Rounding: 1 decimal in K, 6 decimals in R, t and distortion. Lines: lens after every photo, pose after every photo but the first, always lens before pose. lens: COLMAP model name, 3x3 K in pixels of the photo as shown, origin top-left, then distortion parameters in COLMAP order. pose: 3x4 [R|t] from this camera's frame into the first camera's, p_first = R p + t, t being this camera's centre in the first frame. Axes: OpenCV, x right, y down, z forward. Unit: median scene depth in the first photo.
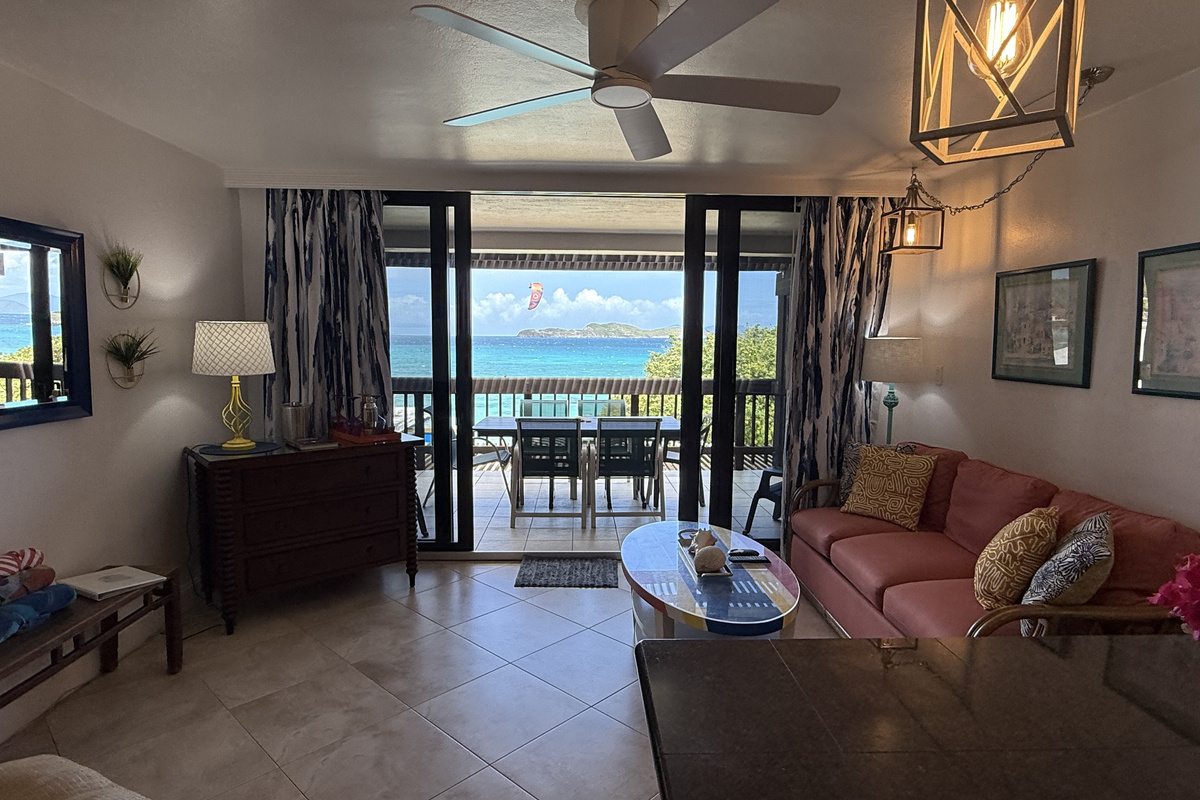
lens RADIAL K [[650.9, 0, 593.9], [0, 650.9, 391.7], [0, 0, 1]] dist [-0.003884, 0.000139]
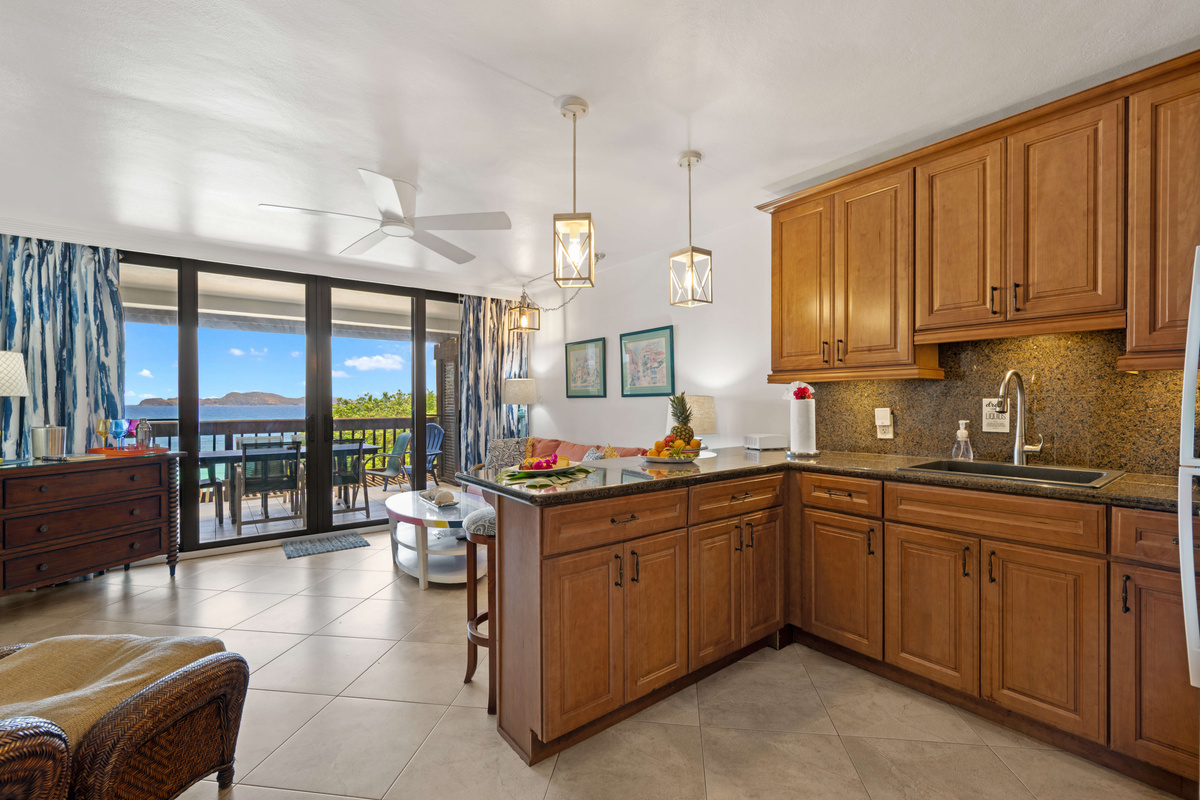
lens RADIAL K [[510.6, 0, 606.9], [0, 510.6, 405.1], [0, 0, 1]] dist [0.004566, 0.000308]
pose [[0.797964, -0.019932, 0.602375, -0.210329], [0.069694, 0.995800, -0.059374, 0.101400], [-0.598661, 0.089360, 0.796002, -0.282829]]
